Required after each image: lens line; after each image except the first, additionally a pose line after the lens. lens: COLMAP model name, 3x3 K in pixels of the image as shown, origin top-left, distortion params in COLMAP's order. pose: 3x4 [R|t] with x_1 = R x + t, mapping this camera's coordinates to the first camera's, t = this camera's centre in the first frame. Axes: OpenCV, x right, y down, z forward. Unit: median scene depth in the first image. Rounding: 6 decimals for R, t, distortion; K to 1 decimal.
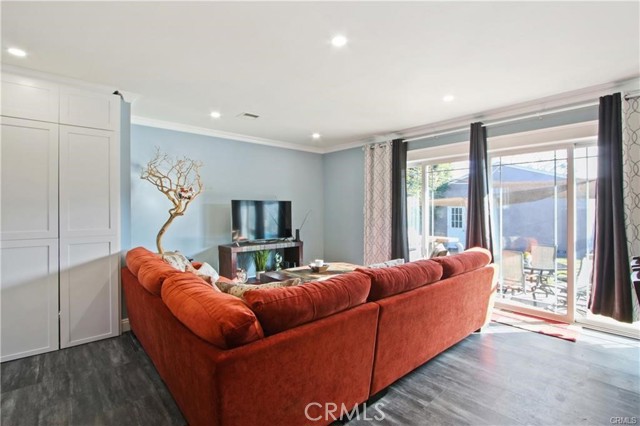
lens RADIAL K [[294.6, 0, 319.5], [0, 294.6, 209.6], [0, 0, 1]] dist [-0.012253, 0.000284]
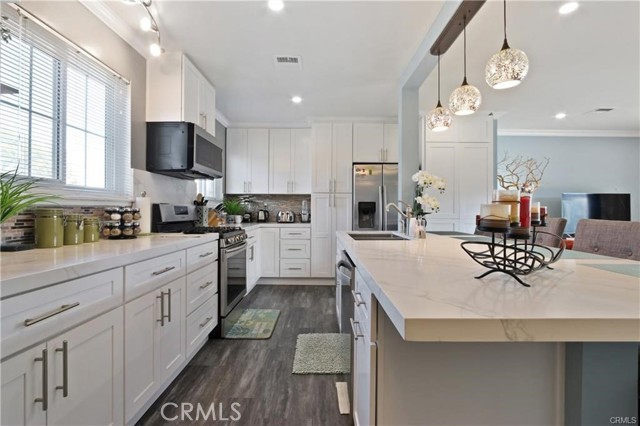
lens RADIAL K [[294.6, 0, 319.5], [0, 294.6, 209.6], [0, 0, 1]] dist [-0.012253, 0.000284]
pose [[0.749769, 0.003351, -0.661691, -0.303410], [-0.006666, 0.999975, -0.002489, 0.038530], [0.661666, 0.006278, 0.749772, -0.419515]]
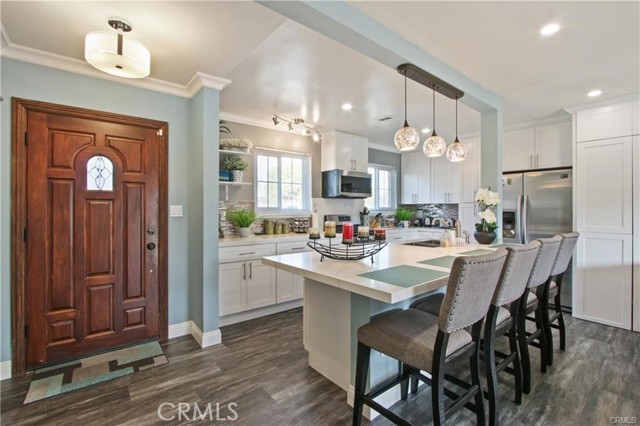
lens RADIAL K [[292.3, 0, 318.9], [0, 292.3, 206.6], [0, 0, 1]] dist [-0.000474, -0.000074]
pose [[-0.040576, -0.004388, -0.999167, 0.215743], [-0.002028, 0.999989, -0.004309, -0.007136], [0.999174, 0.001851, -0.040585, -0.137003]]
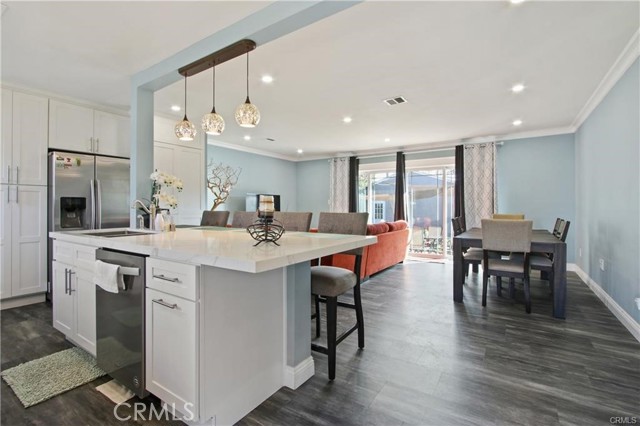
lens RADIAL K [[294.6, 0, 319.5], [0, 294.6, 209.6], [0, 0, 1]] dist [-0.012253, 0.000284]
pose [[0.965877, -0.002156, 0.258994, -0.383826], [-0.000003, 0.999965, 0.008337, 0.037824], [-0.259003, -0.008053, 0.965843, -0.577213]]
